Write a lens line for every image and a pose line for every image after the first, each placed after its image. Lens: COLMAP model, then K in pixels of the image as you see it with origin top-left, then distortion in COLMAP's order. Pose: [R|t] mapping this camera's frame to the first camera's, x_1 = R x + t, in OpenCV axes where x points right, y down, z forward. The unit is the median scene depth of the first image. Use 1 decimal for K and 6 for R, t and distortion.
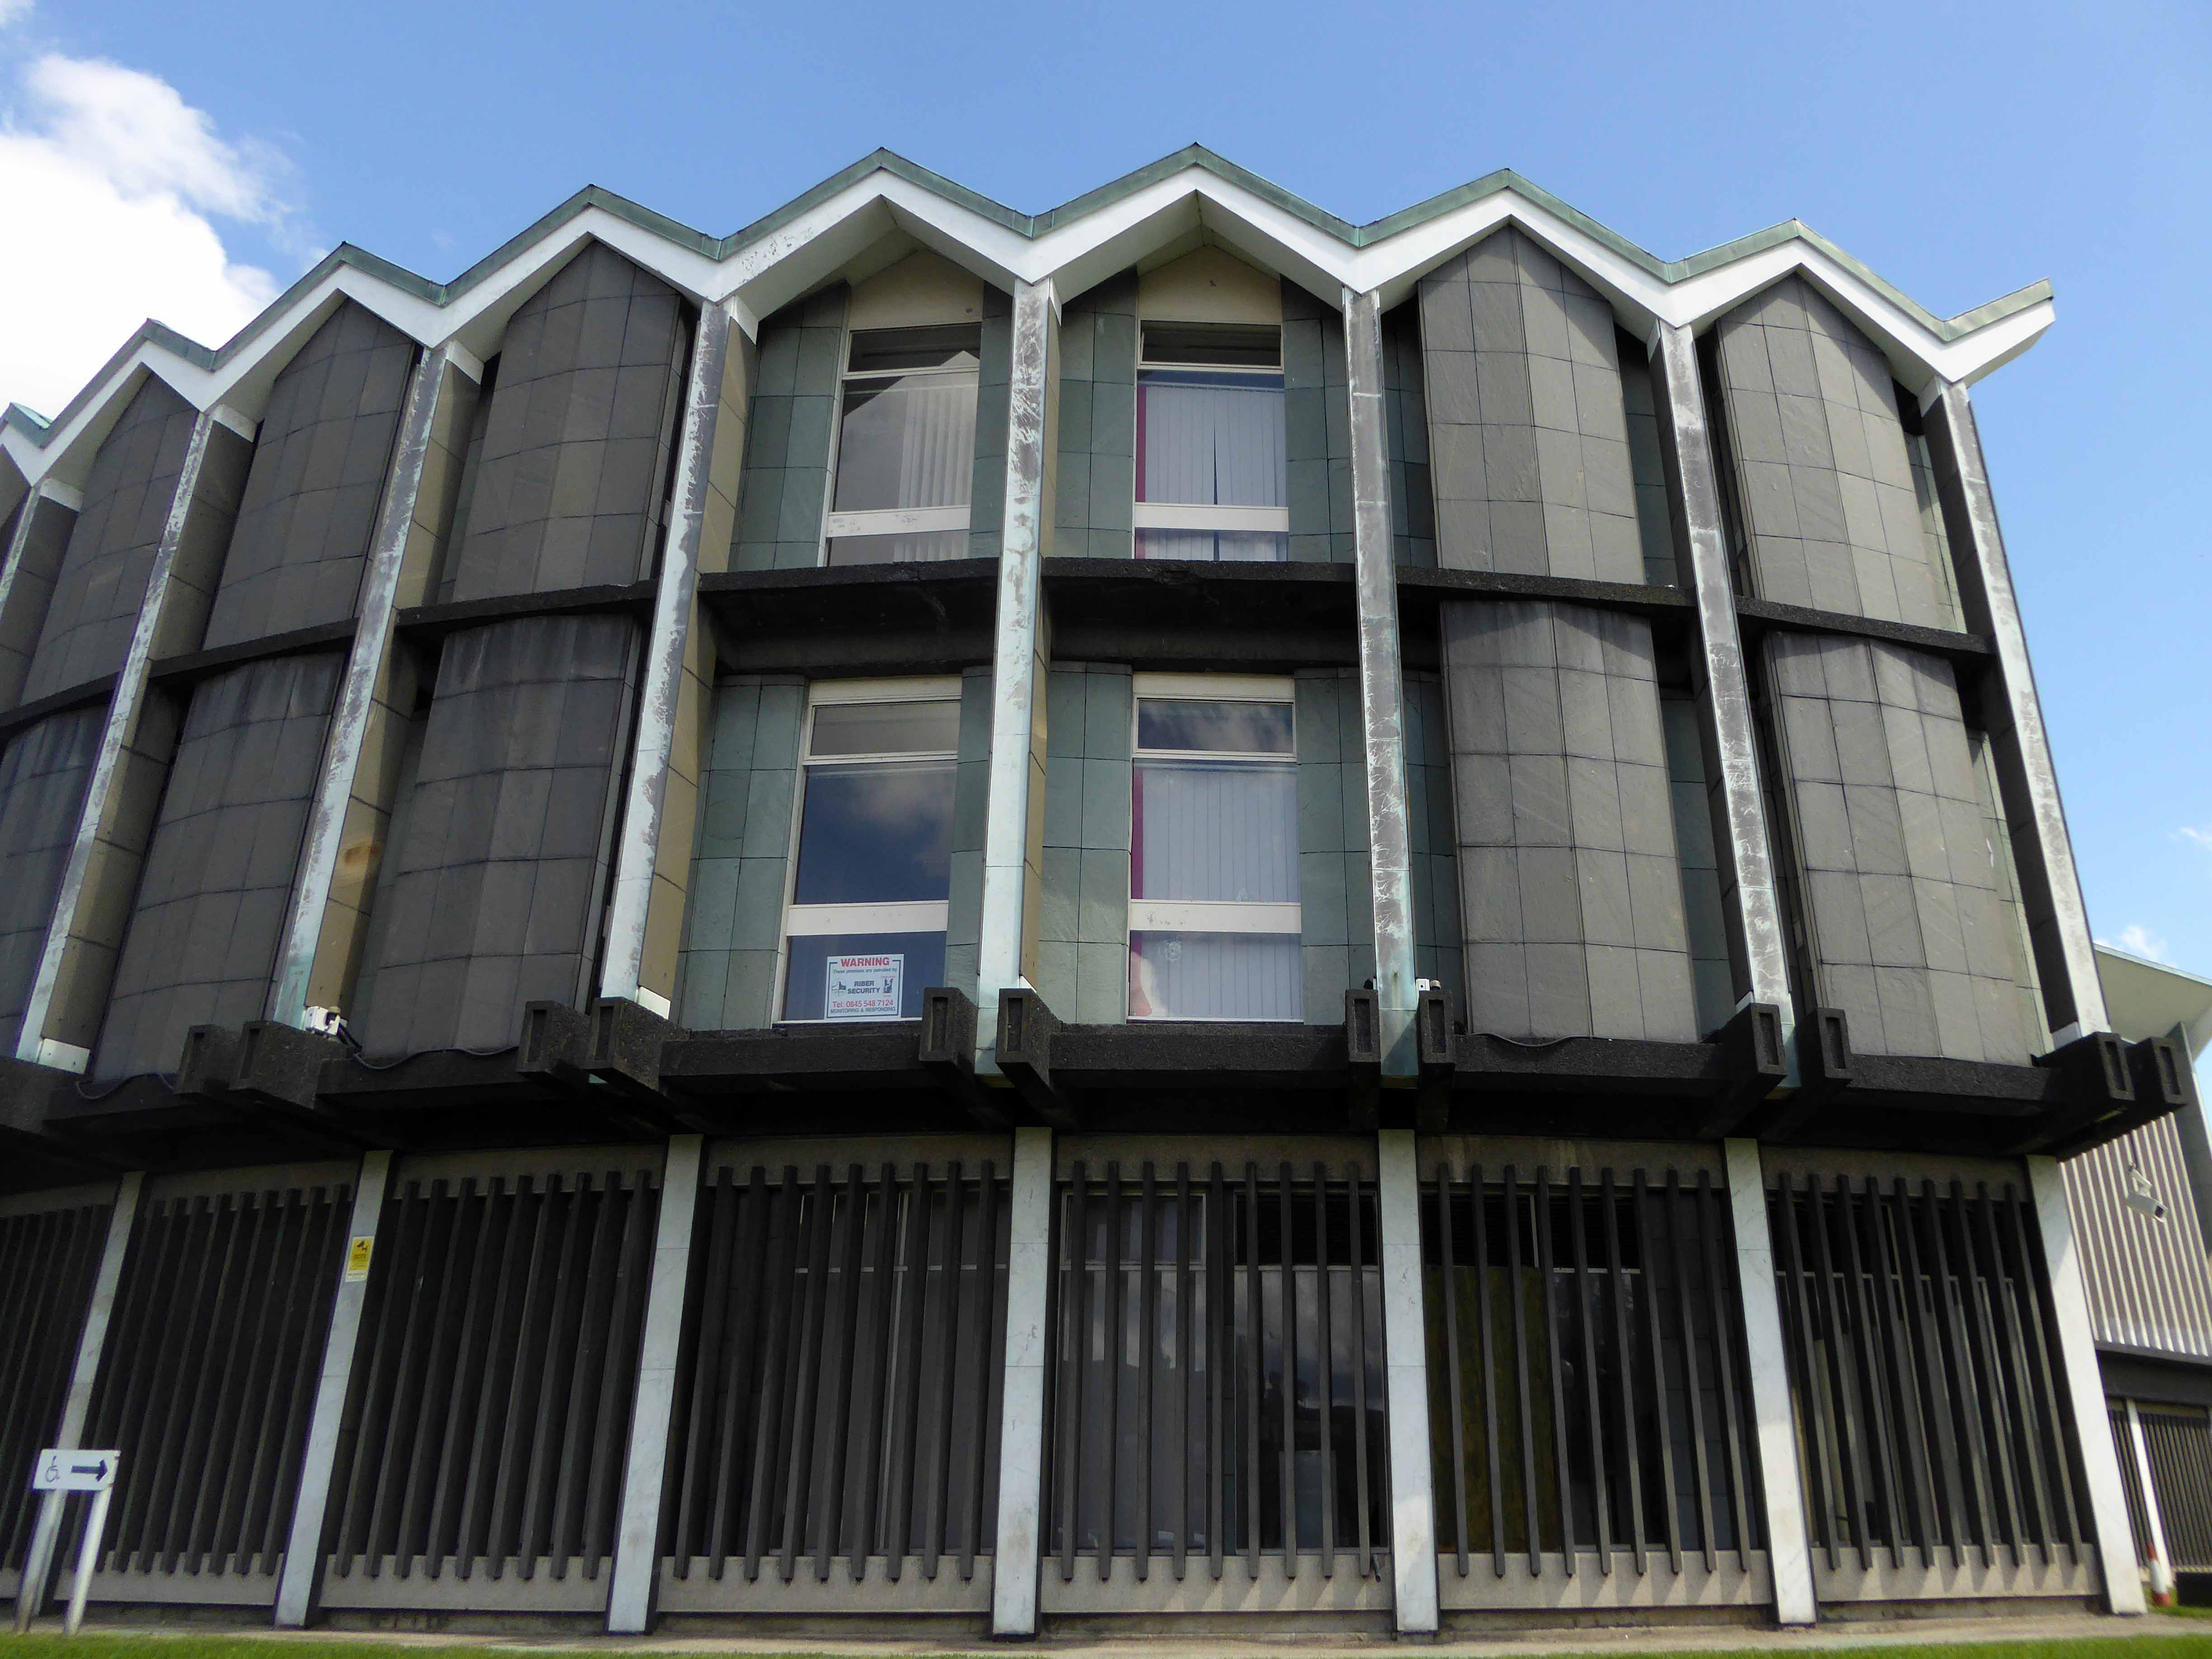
lens RADIAL K [[1670.0, 0, 1109.6], [0, 1670.0, 779.6], [0, 0, 1]] dist [-0.017030, 0.006781]
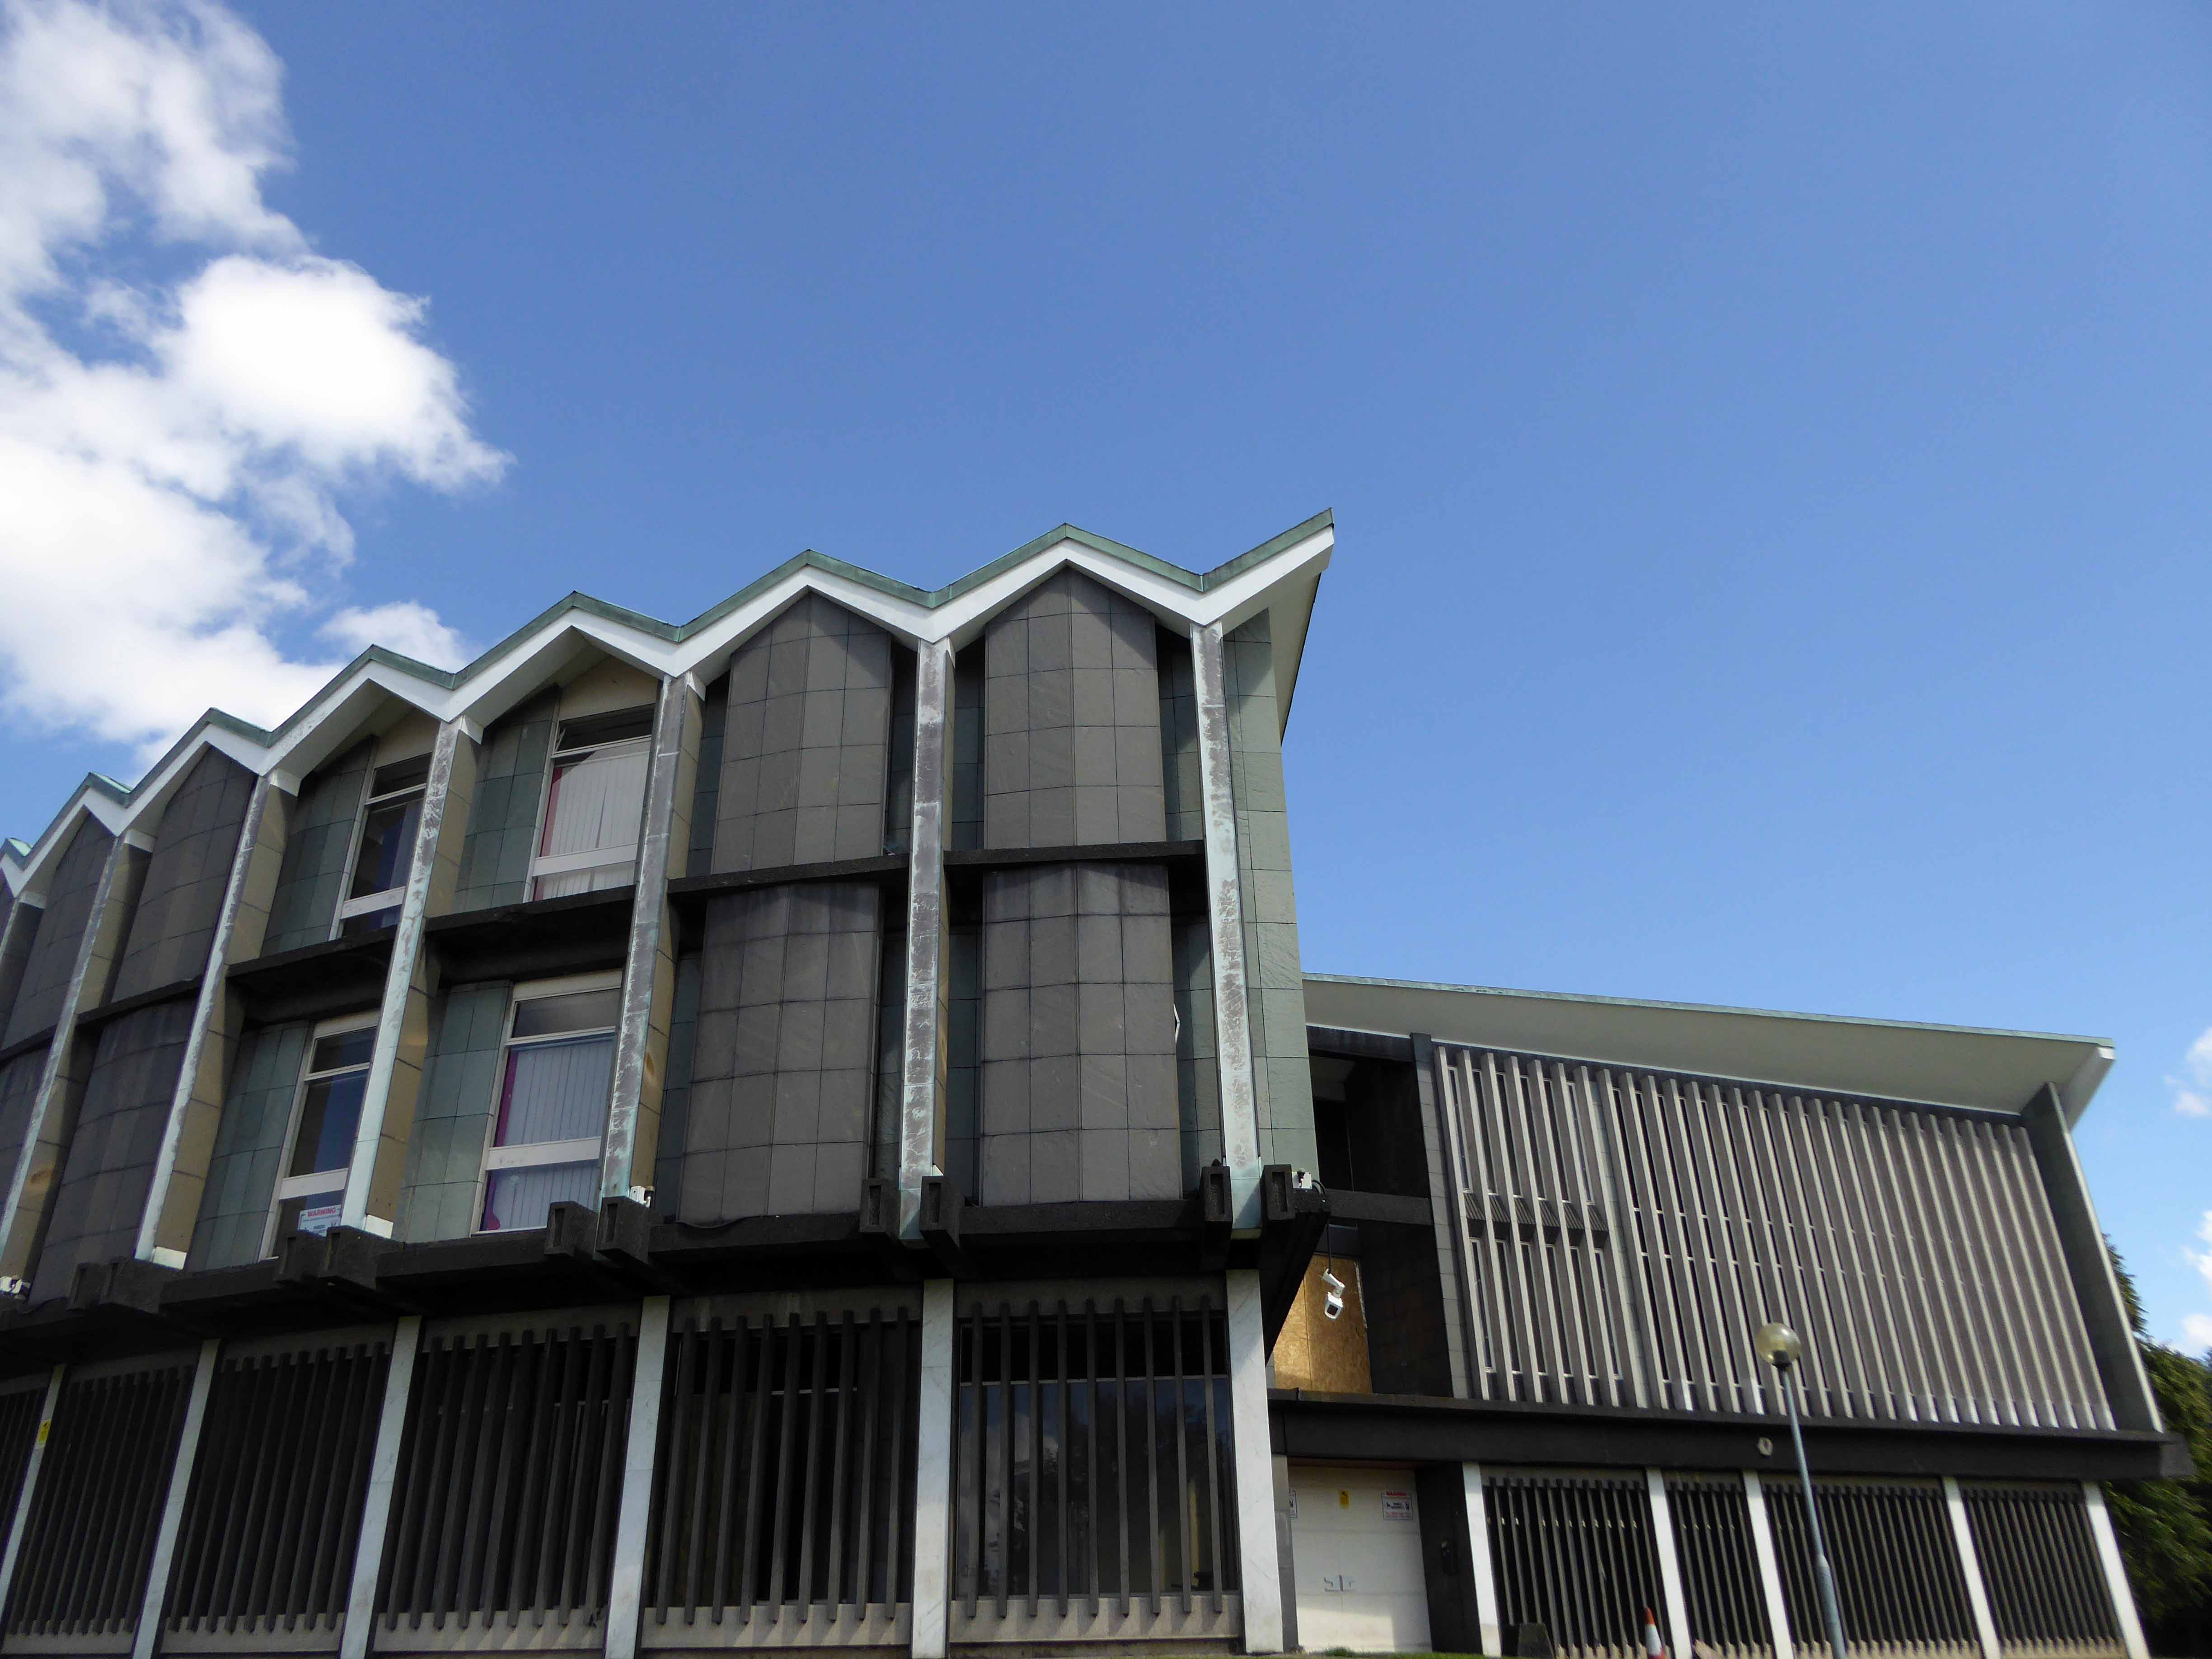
lens RADIAL K [[1564.8, 0, 1106.0], [0, 1564.8, 829.5], [0, 0, 1]] dist [-0.005840, -0.001257]
pose [[0.944920, -0.163810, -0.283358, 0.899746], [0.146268, 0.985828, -0.082147, -0.010084], [0.292799, 0.036176, 0.955489, -0.135372]]
